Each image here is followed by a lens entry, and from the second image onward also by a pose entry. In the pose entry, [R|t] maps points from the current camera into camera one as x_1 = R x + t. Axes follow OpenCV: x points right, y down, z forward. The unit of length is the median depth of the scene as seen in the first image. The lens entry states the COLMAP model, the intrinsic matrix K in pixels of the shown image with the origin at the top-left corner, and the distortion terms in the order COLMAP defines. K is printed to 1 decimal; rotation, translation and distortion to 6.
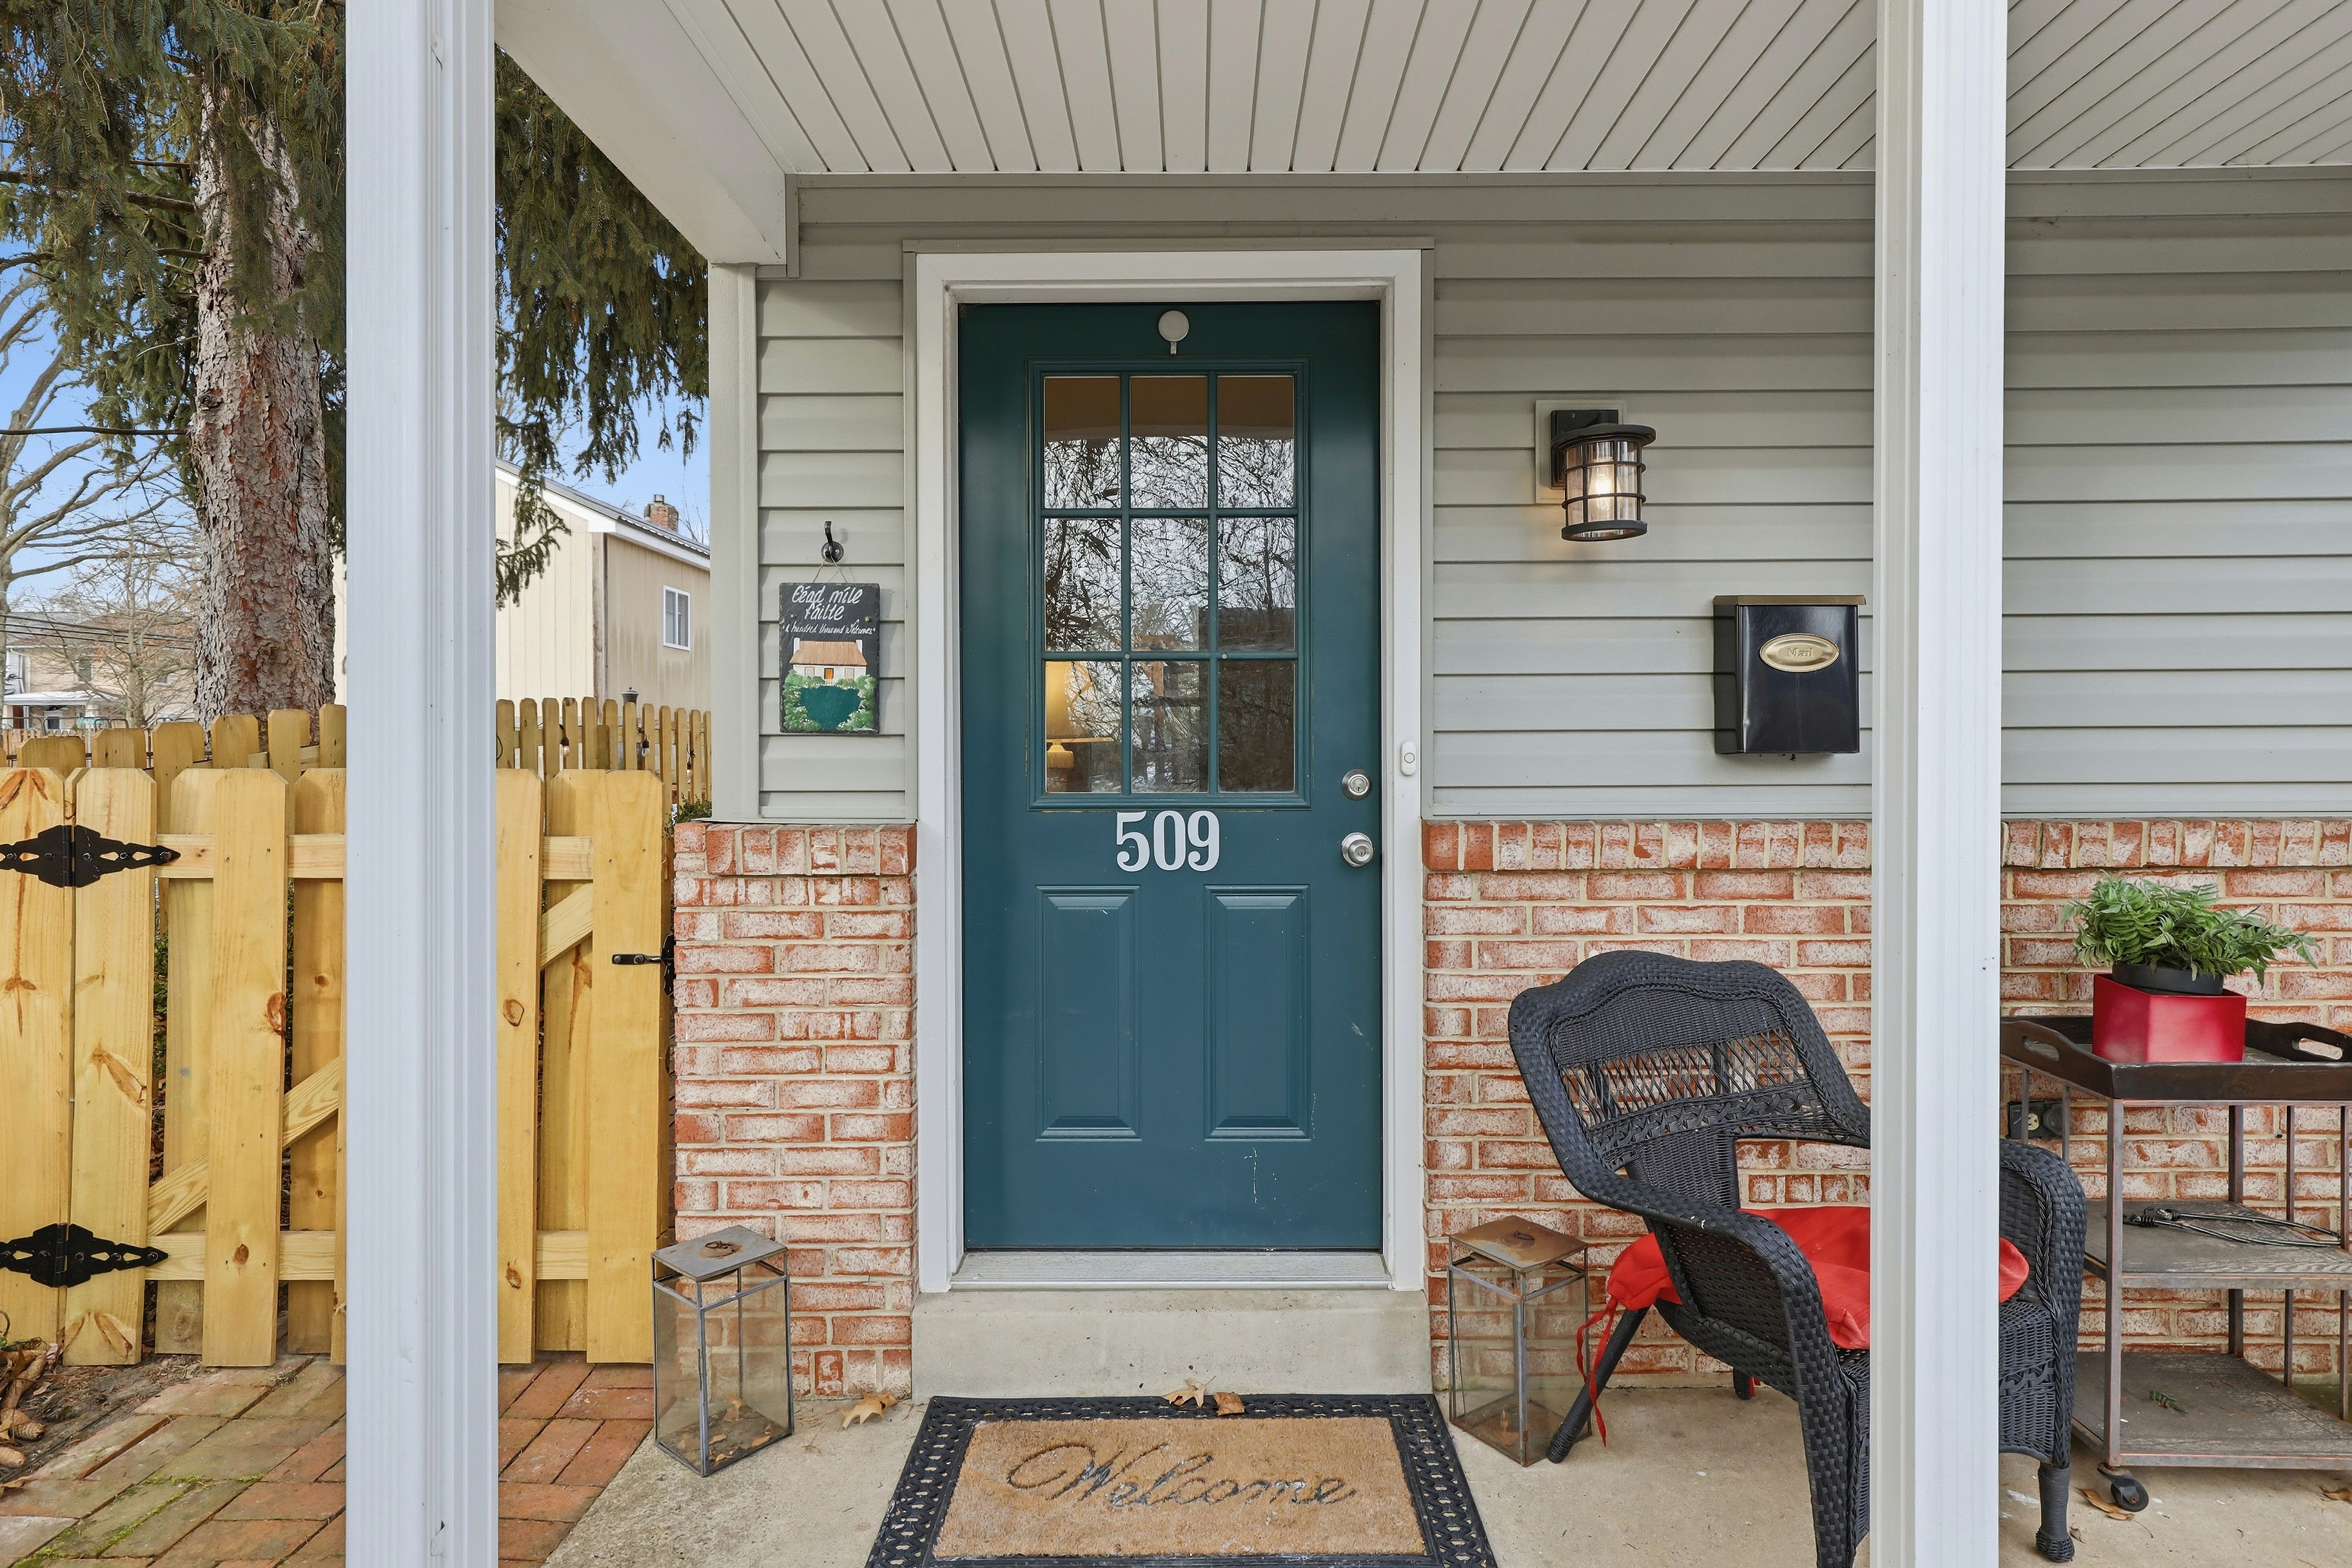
lens RADIAL K [[1291.1, 0, 1177.7], [0, 1291.1, 773.2], [0, 0, 1]] dist [-0.004318, -0.000515]
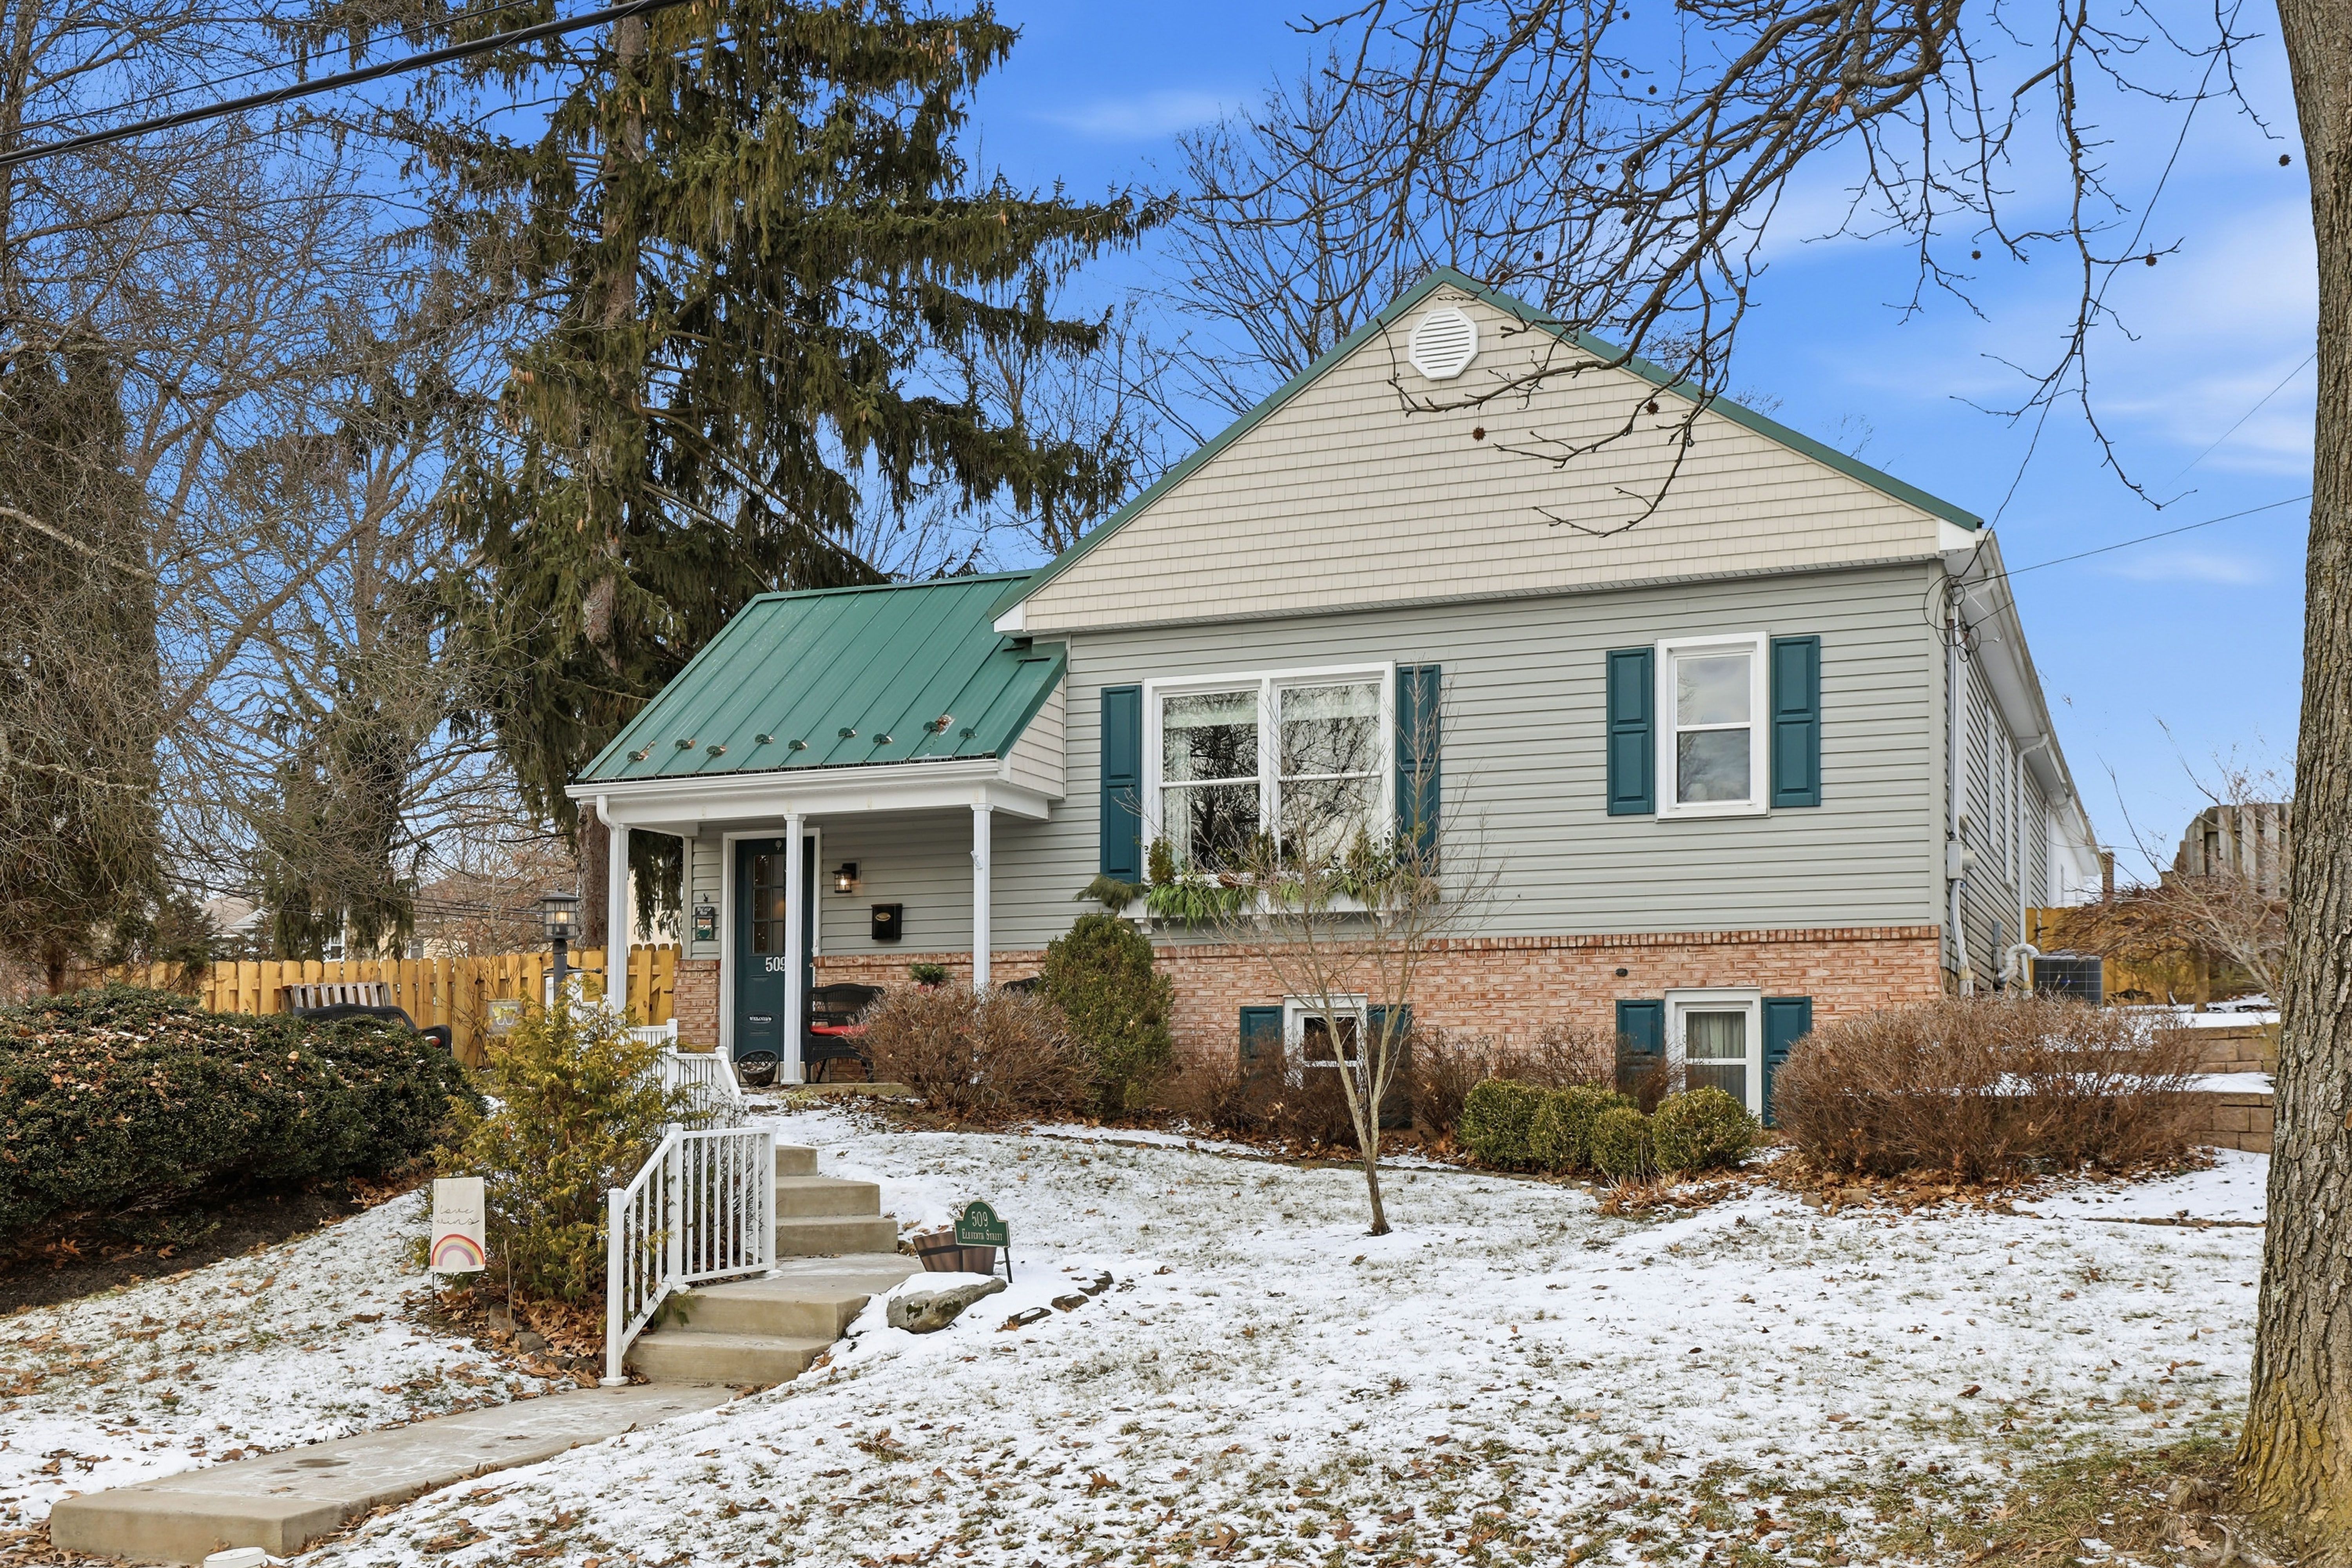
lens RADIAL K [[2376.7, 0, 1176.1], [0, 2376.7, 784.3], [0, 0, 1]] dist [0.000074, 0.000000]
pose [[0.929468, -0.049399, -0.365581, 4.353338], [0.015754, 0.995405, -0.094449, 0.238626], [0.368567, 0.082028, 0.925975, -6.171615]]
